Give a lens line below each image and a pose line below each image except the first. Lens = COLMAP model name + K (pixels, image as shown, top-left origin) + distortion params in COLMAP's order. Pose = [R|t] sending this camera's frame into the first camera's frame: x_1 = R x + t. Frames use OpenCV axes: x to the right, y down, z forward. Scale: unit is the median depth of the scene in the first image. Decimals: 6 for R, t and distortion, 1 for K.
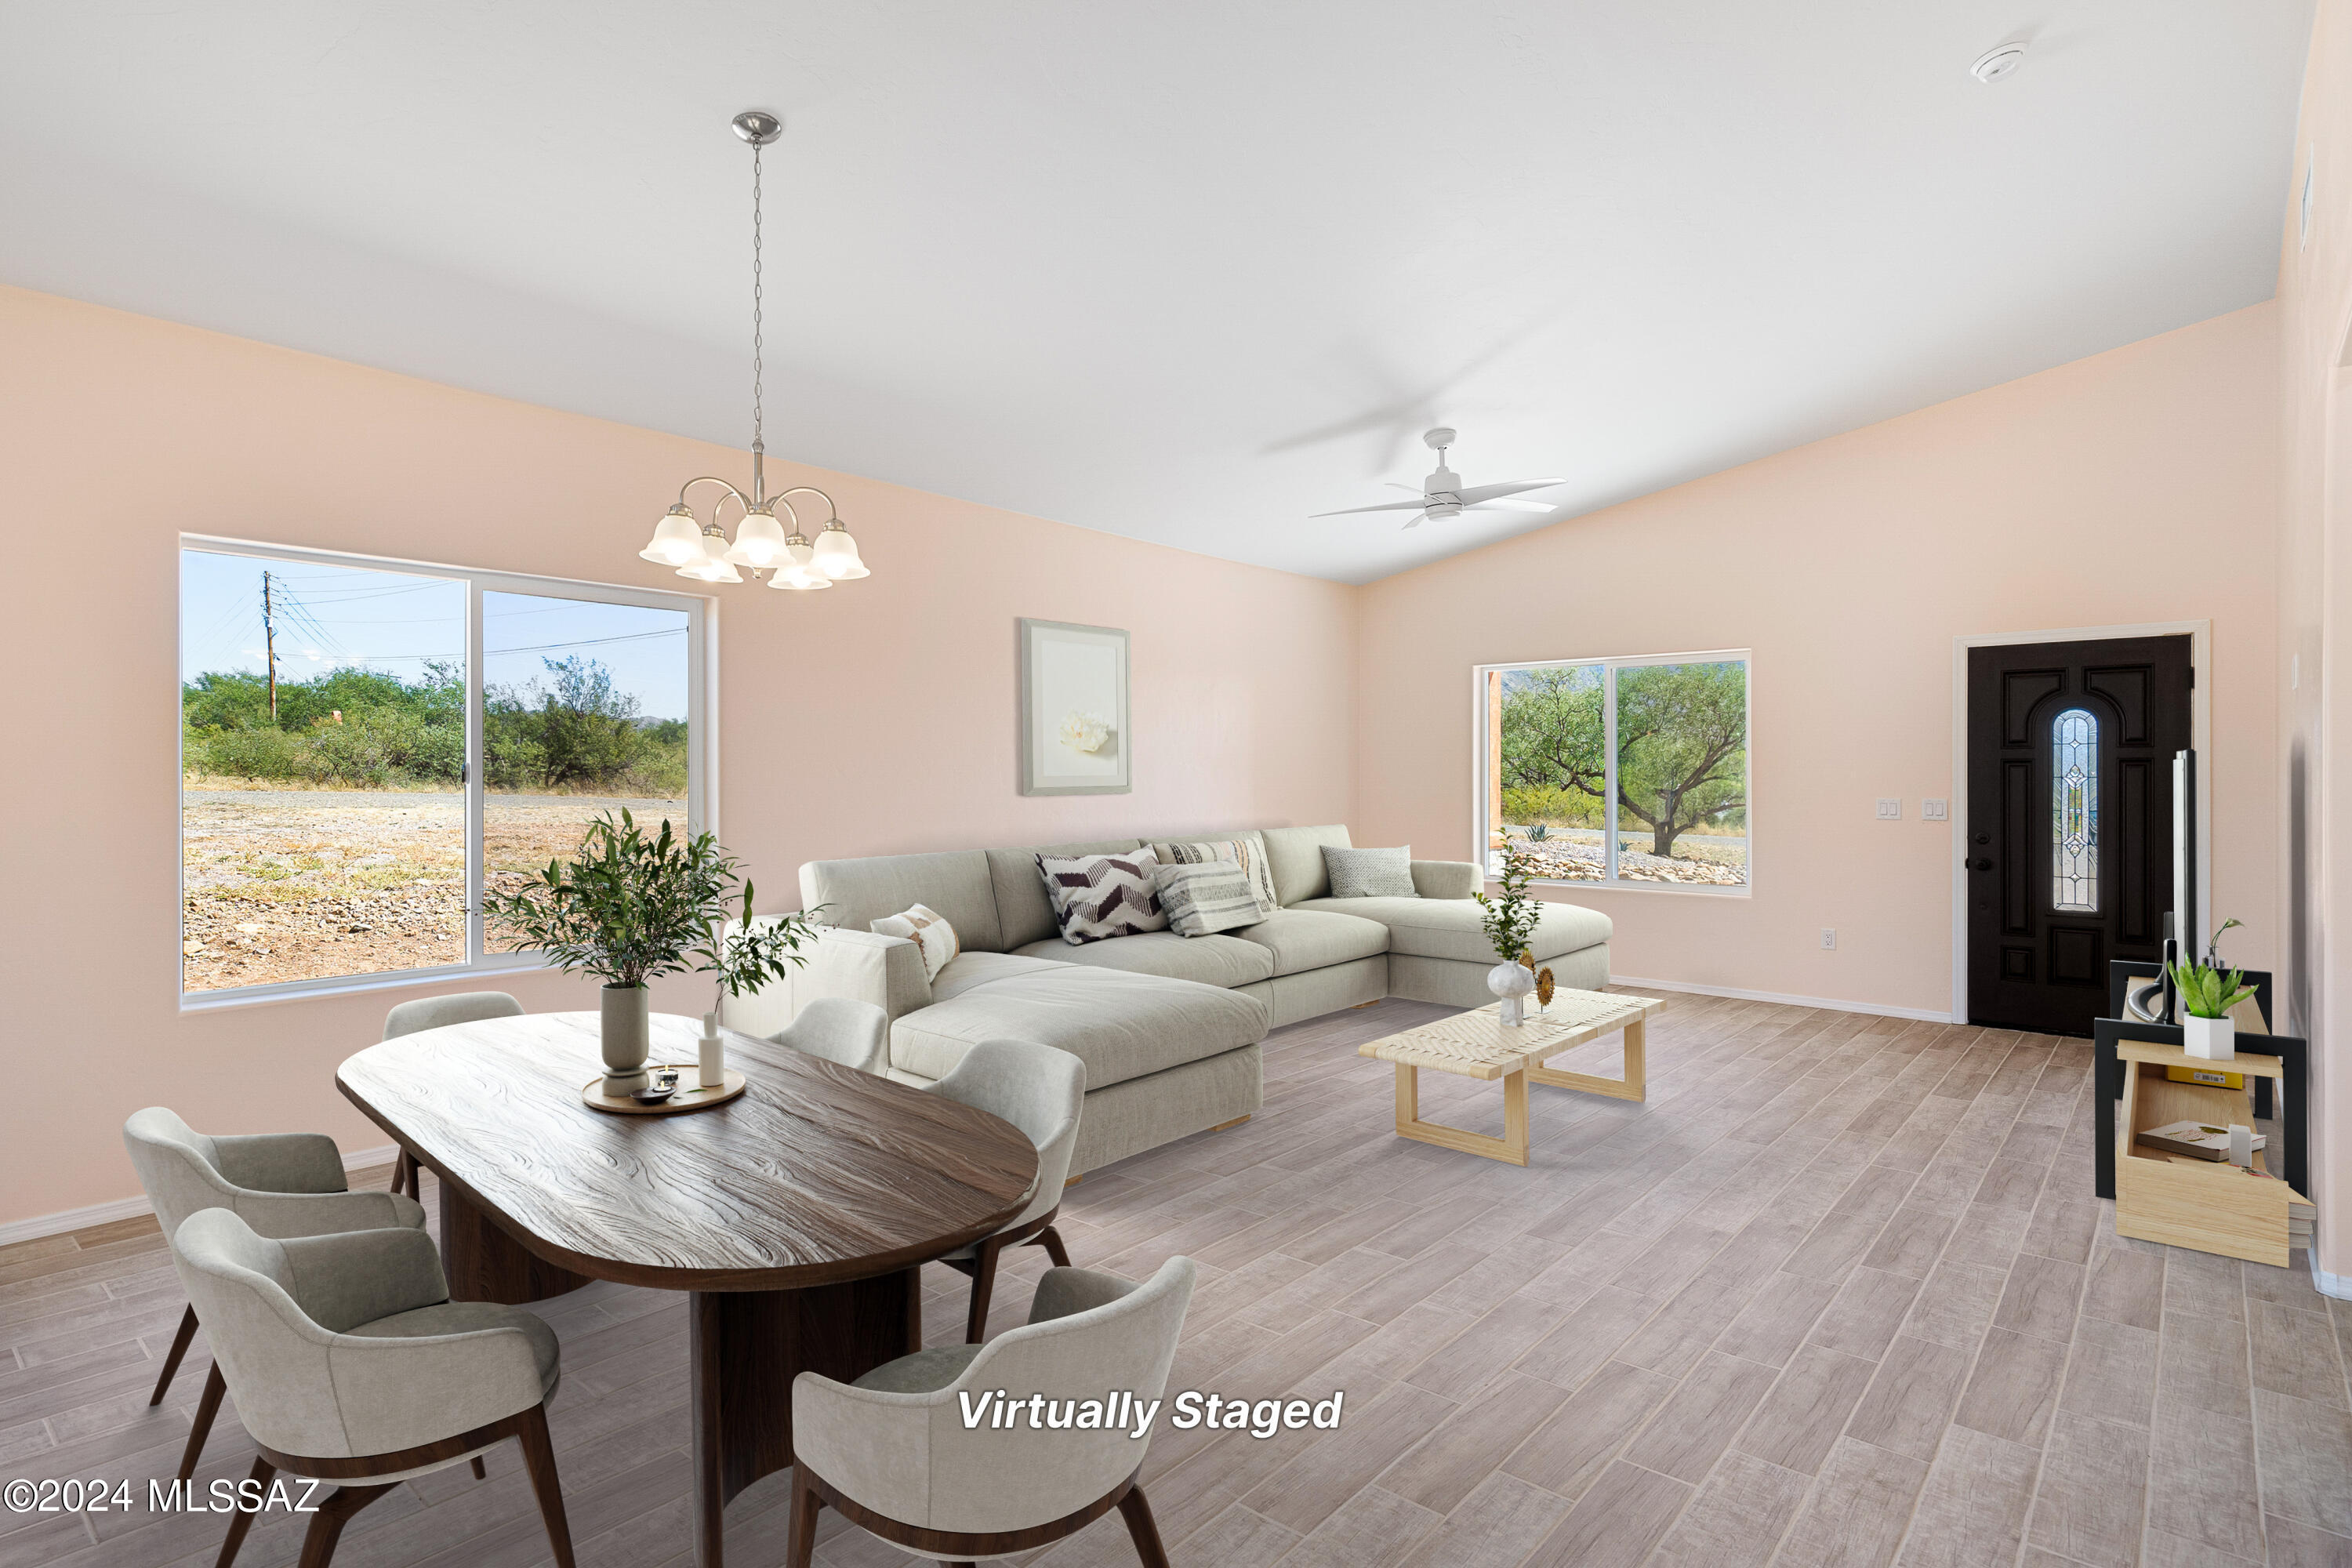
lens RADIAL K [[1120.9, 0, 1103.1], [0, 1120.9, 760.9], [0, 0, 1]] dist [-0.000094, 0.000109]
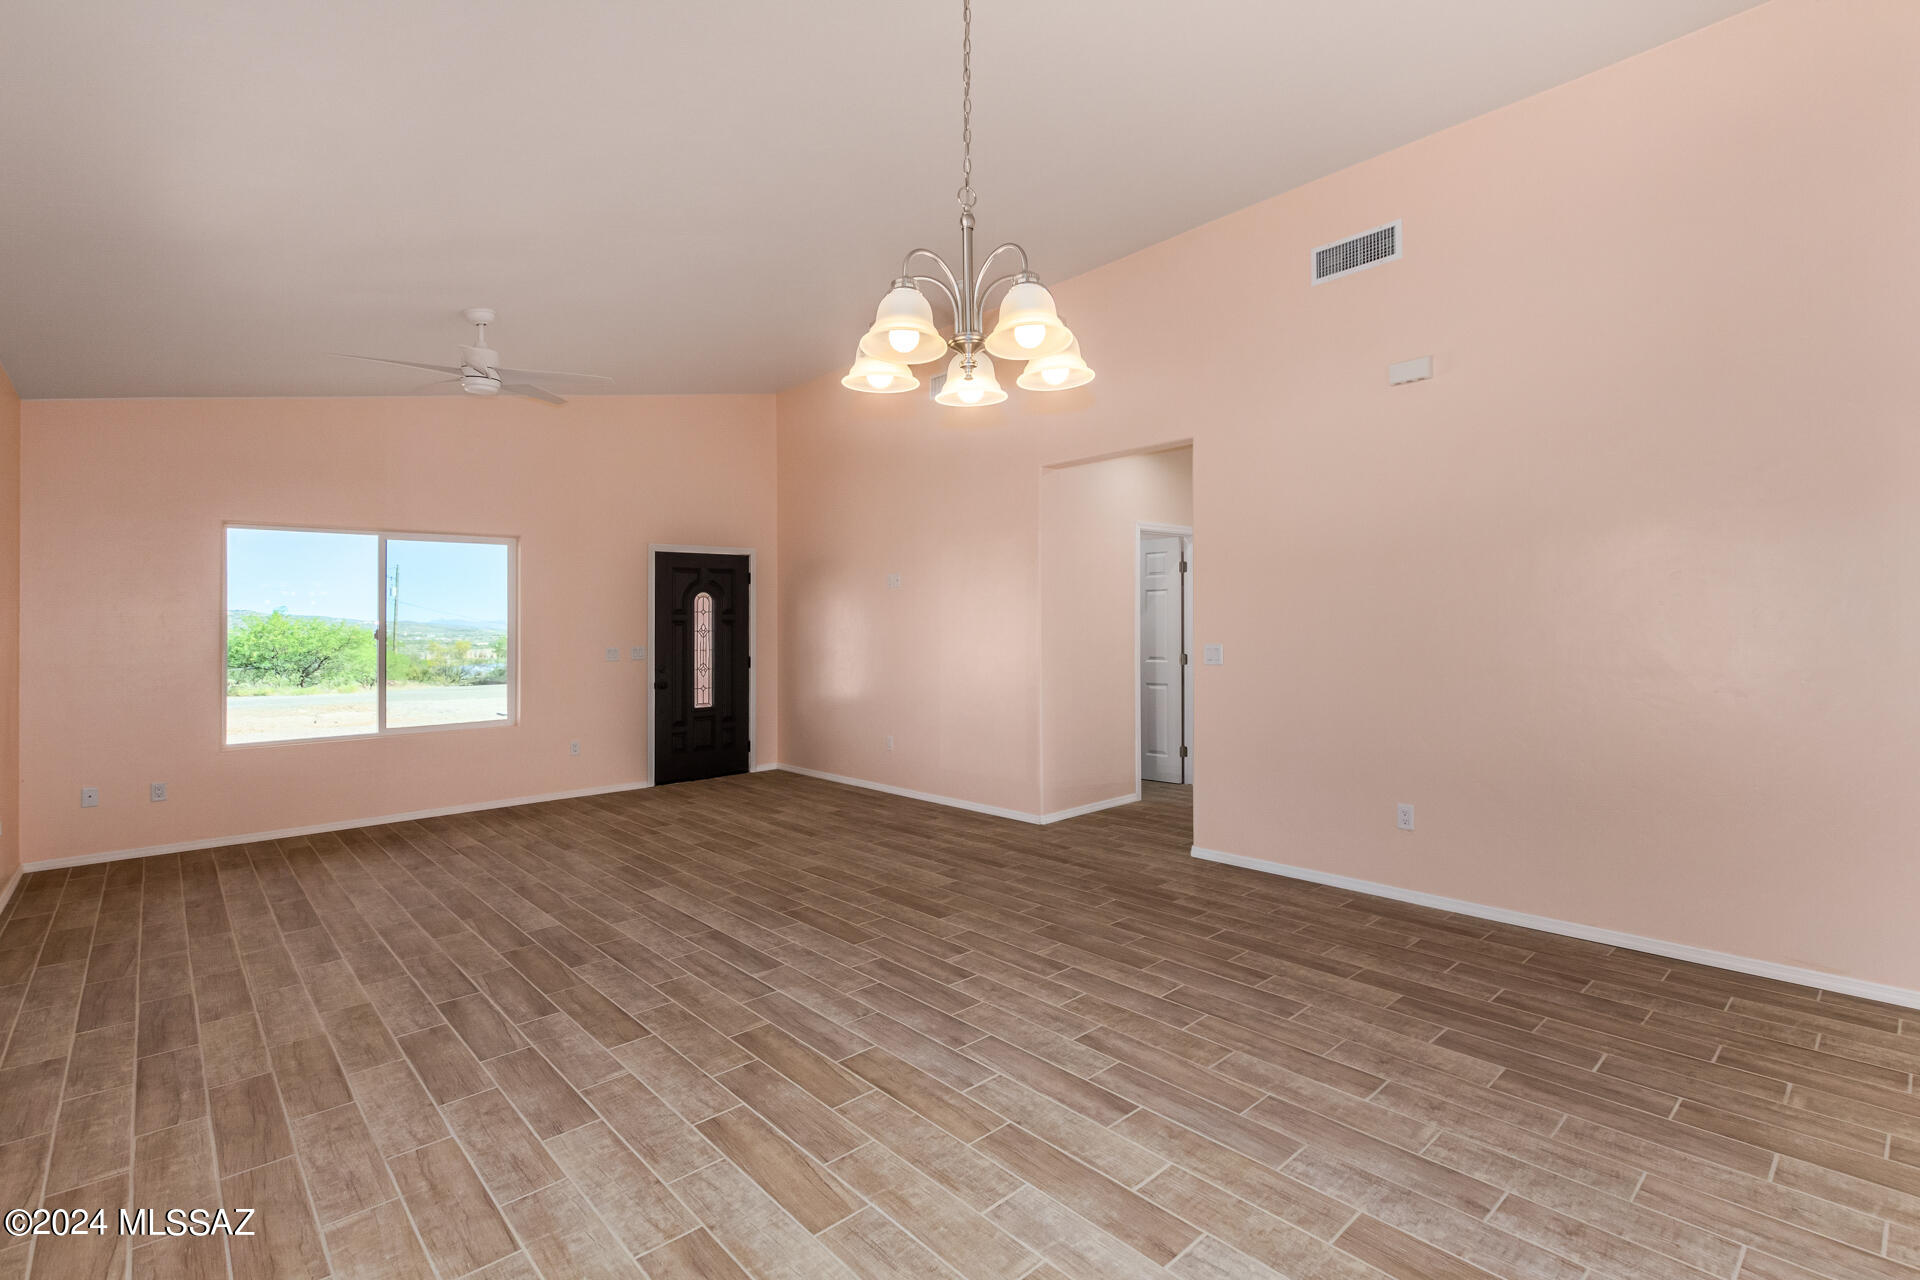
lens RADIAL K [[915.0, 0, 900.5], [0, 915.0, 621.2], [0, 0, 1]] dist [-0.000094, 0.000109]
pose [[0.138647, 0.006766, 0.990319, -0.539237], [0.005400, 0.999957, -0.007587, 0.012074], [-0.990327, 0.006400, 0.138604, 0.533314]]
